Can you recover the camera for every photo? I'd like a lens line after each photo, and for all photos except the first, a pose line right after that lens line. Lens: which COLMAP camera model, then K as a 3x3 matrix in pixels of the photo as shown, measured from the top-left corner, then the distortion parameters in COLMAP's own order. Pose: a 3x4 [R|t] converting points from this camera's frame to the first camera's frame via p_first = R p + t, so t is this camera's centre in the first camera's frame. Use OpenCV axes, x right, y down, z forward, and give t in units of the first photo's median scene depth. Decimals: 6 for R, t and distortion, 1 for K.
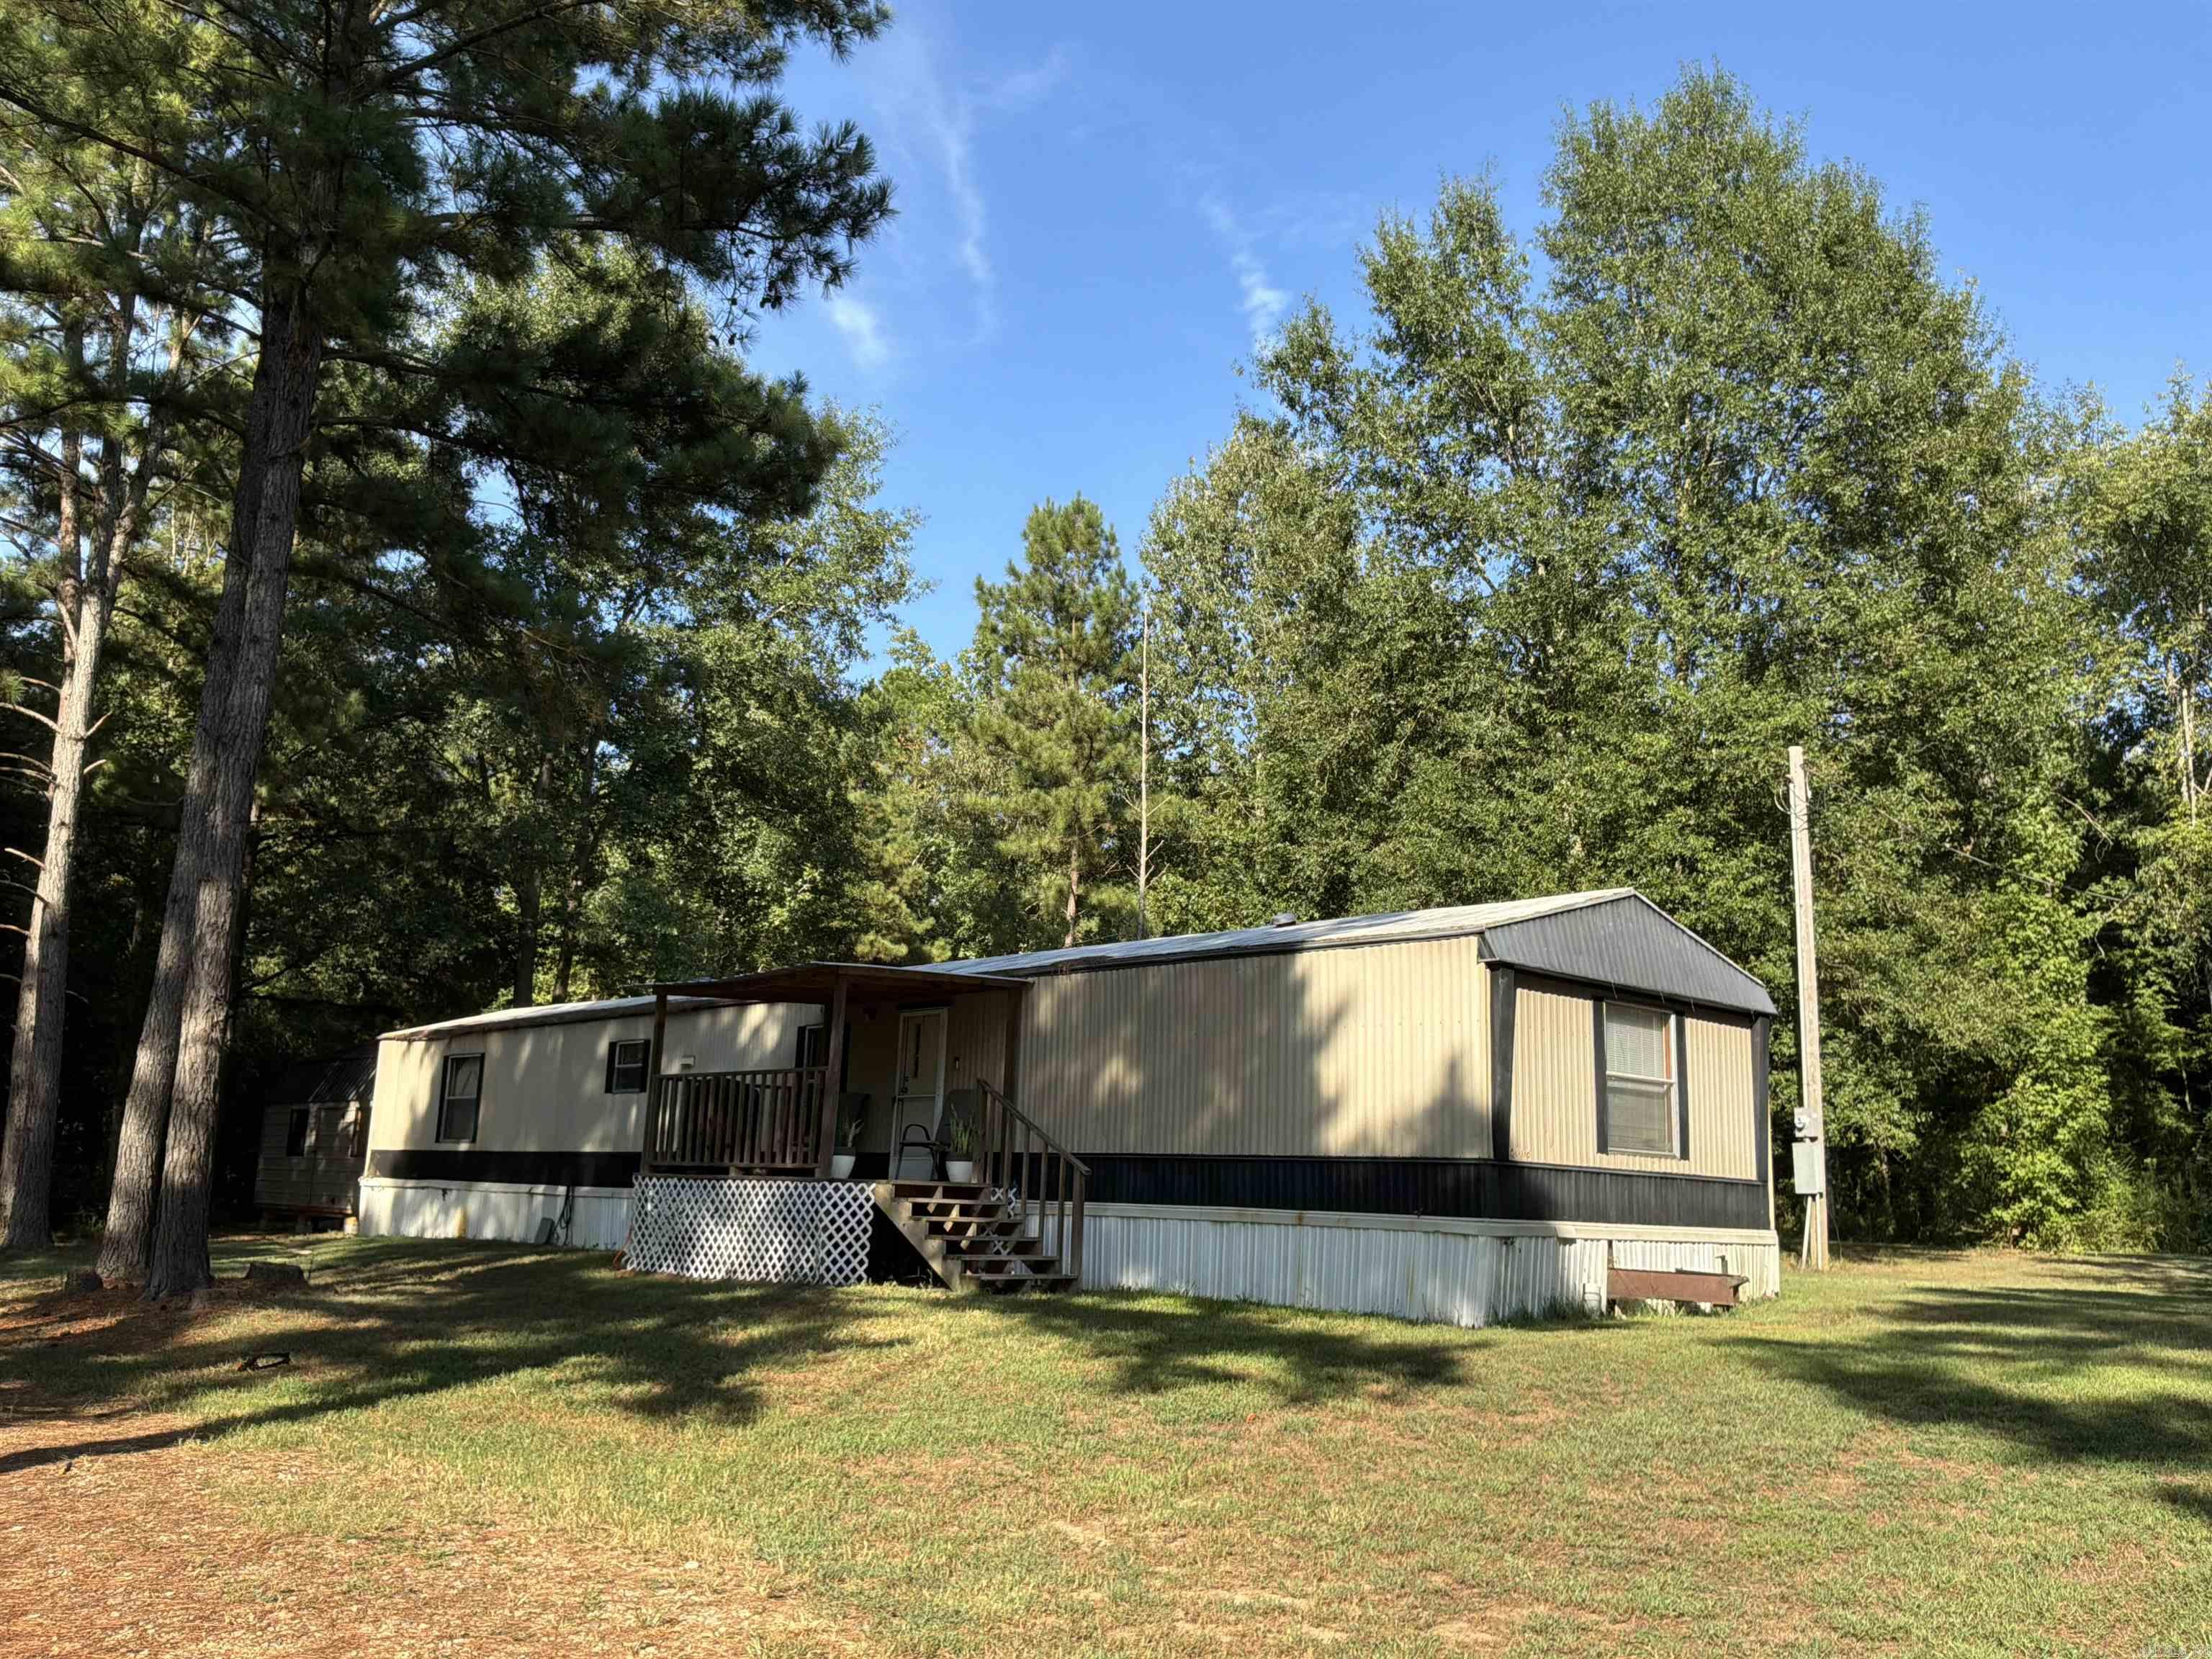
lens RADIAL K [[1850.0, 0, 1106.0], [0, 1850.0, 829.5], [0, 0, 1]] dist [0.146320, -0.345851]
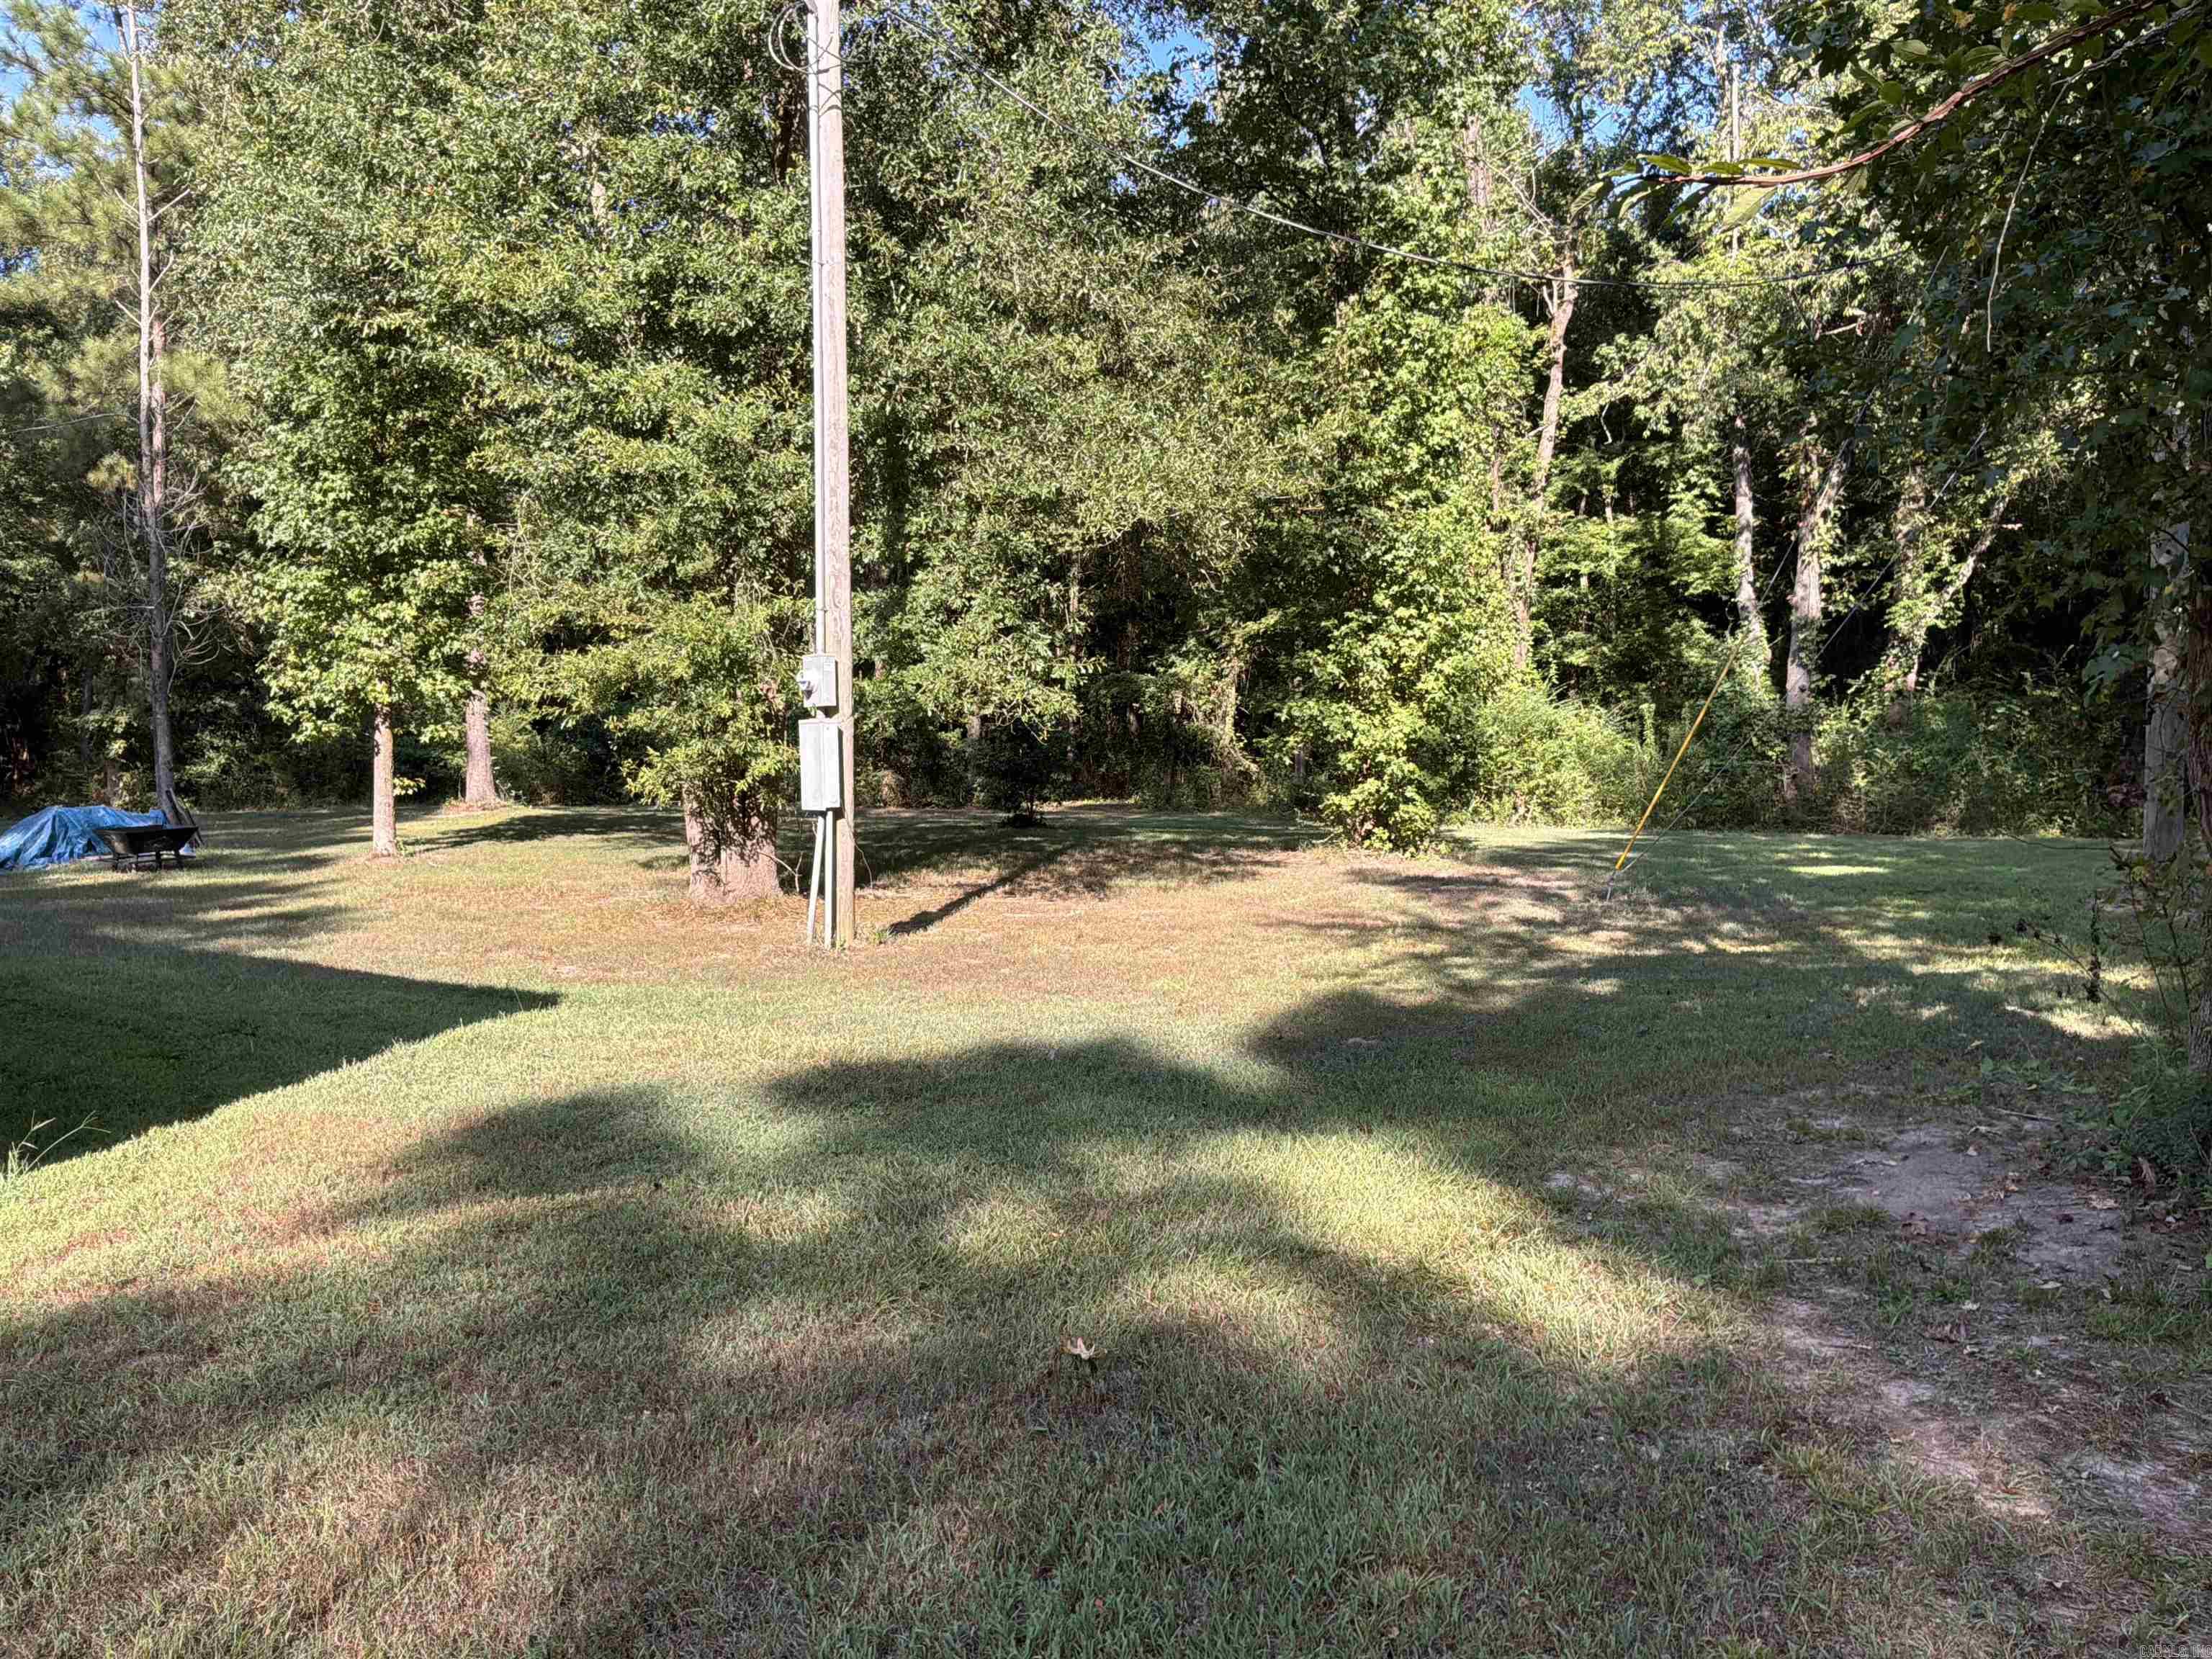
lens RADIAL K [[1850.0, 0, 1106.0], [0, 1850.0, 829.5], [0, 0, 1]] dist [0.146320, -0.345851]
pose [[0.988316, -0.038888, 0.147375, 0.297919], [0.003425, 0.972326, 0.233604, 0.058975], [-0.152381, -0.230370, 0.961098, 0.371631]]
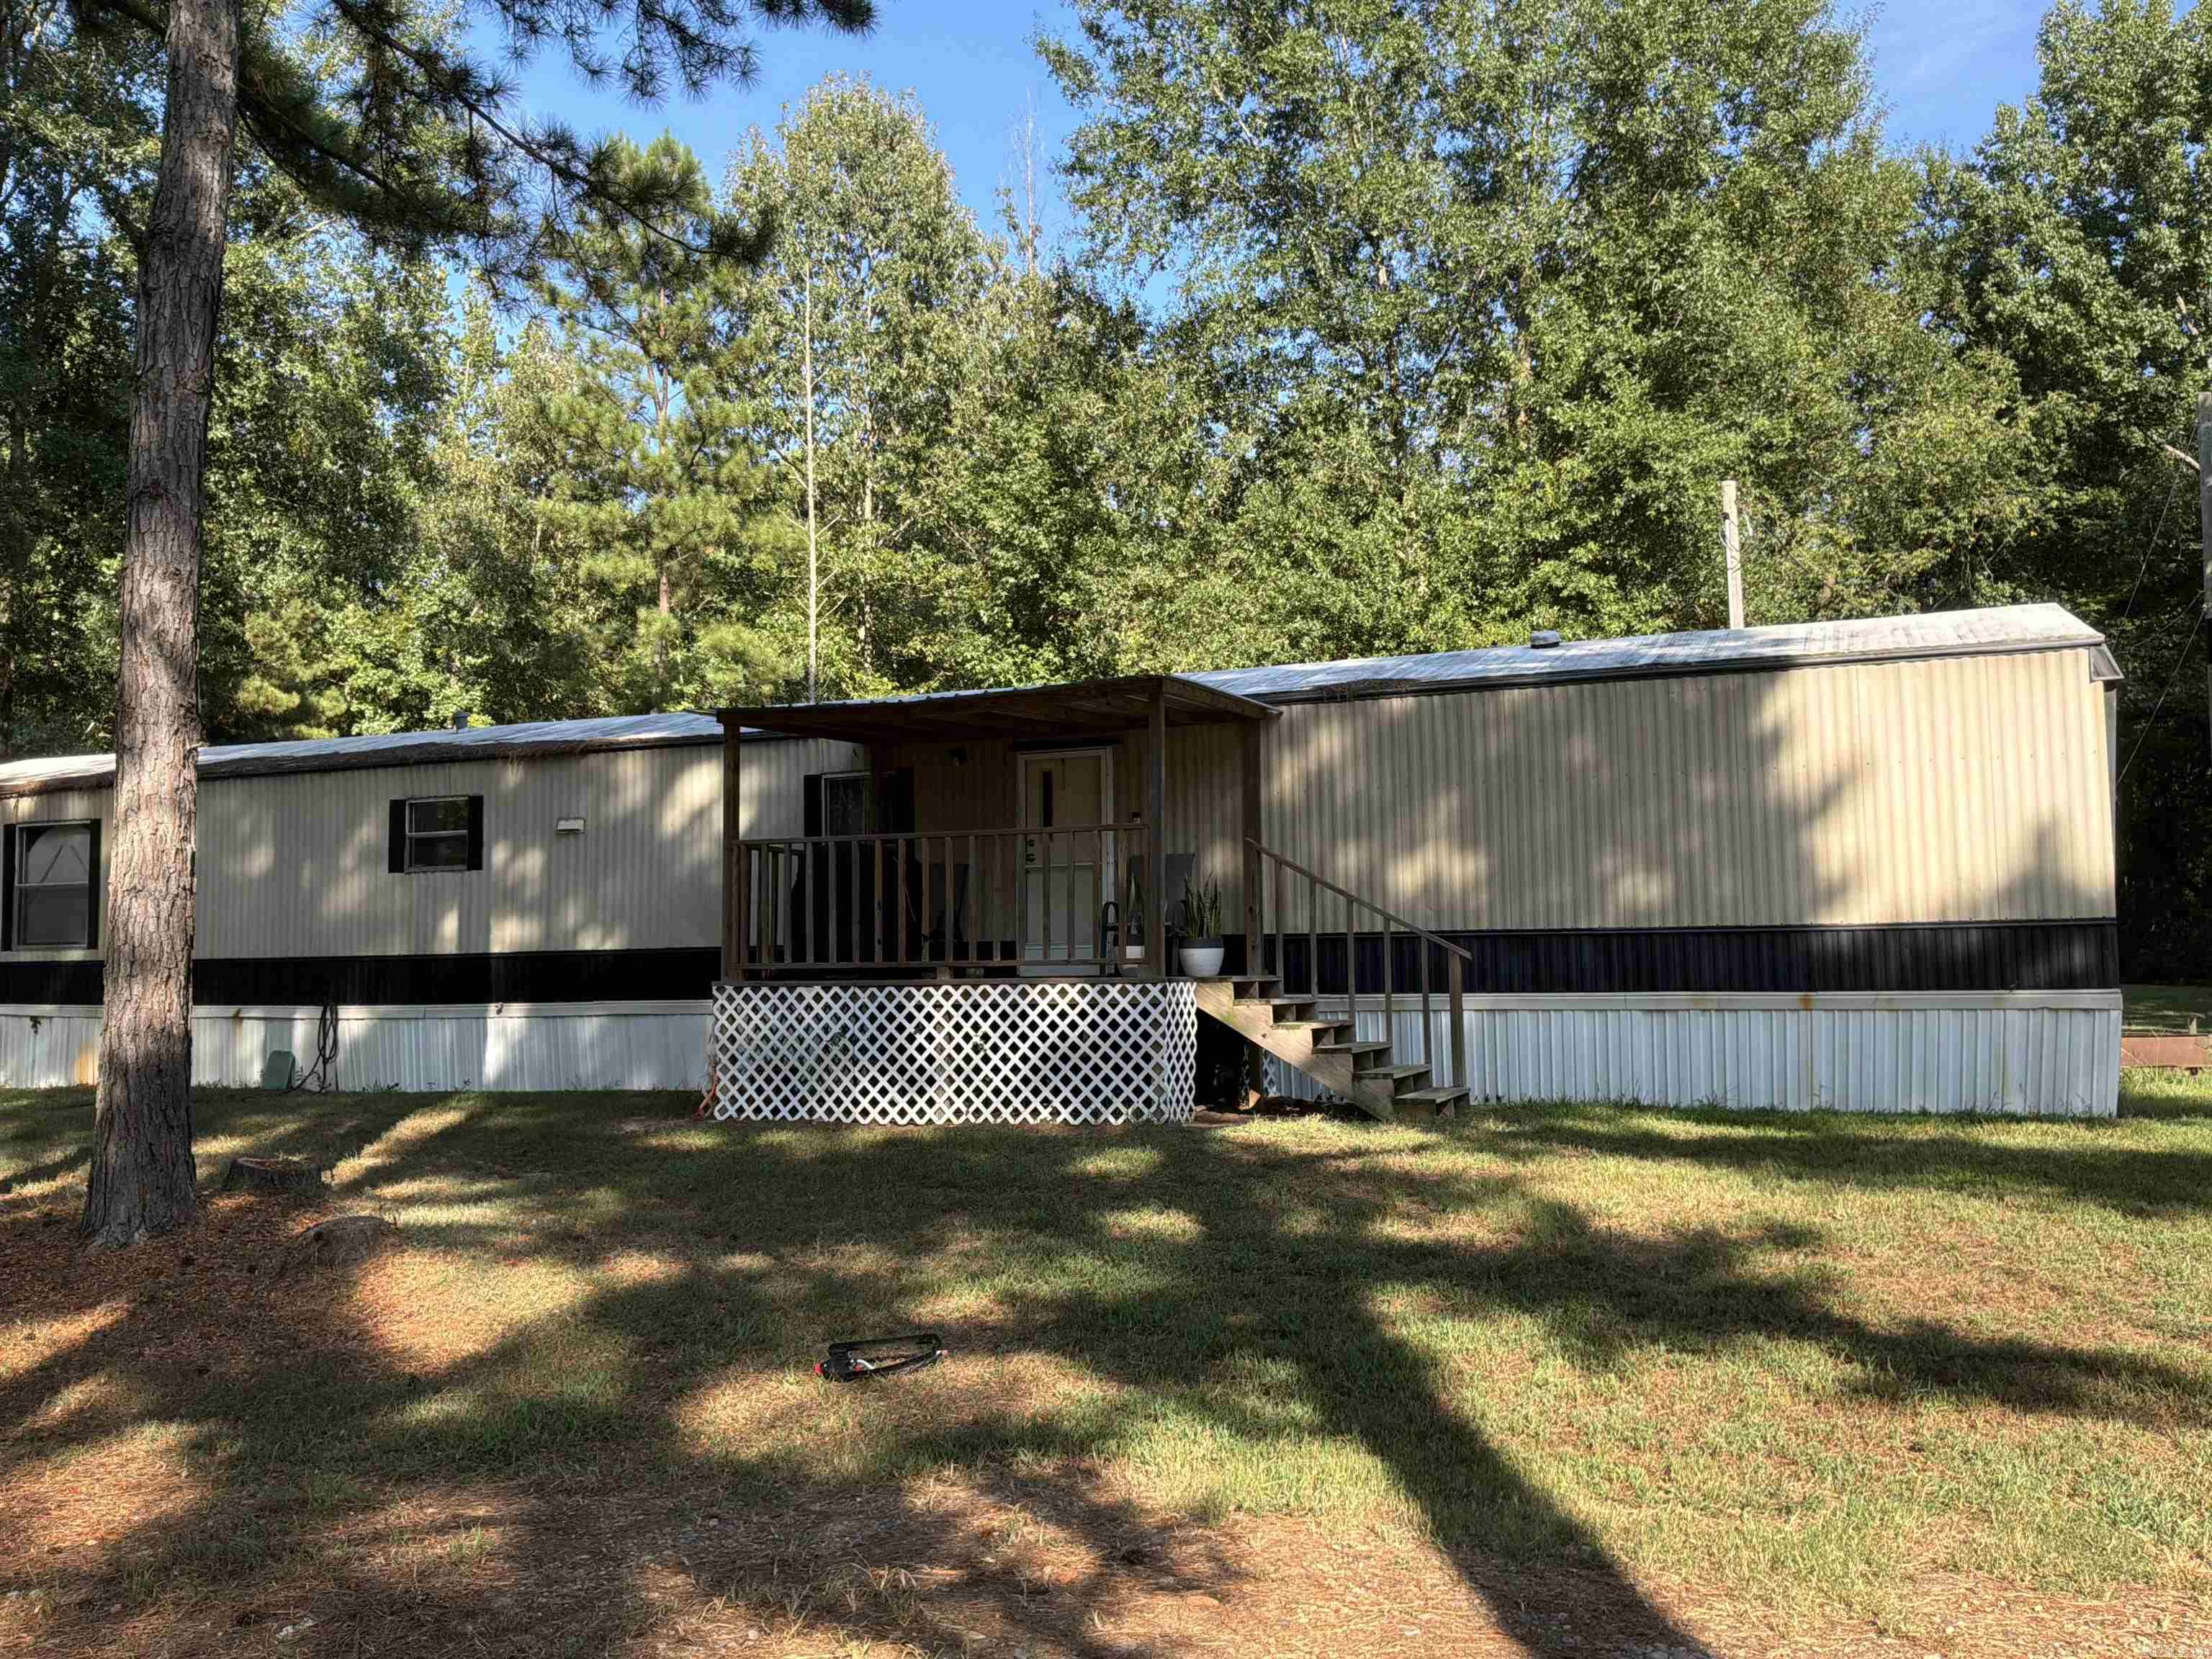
lens RADIAL K [[1850.0, 0, 1106.0], [0, 1850.0, 829.5], [0, 0, 1]] dist [0.146320, -0.345851]
pose [[0.907793, -0.013103, 0.419215, -0.262550], [-0.038147, 0.992790, 0.113636, 0.028978], [-0.417681, -0.119150, 0.900747, 0.213463]]
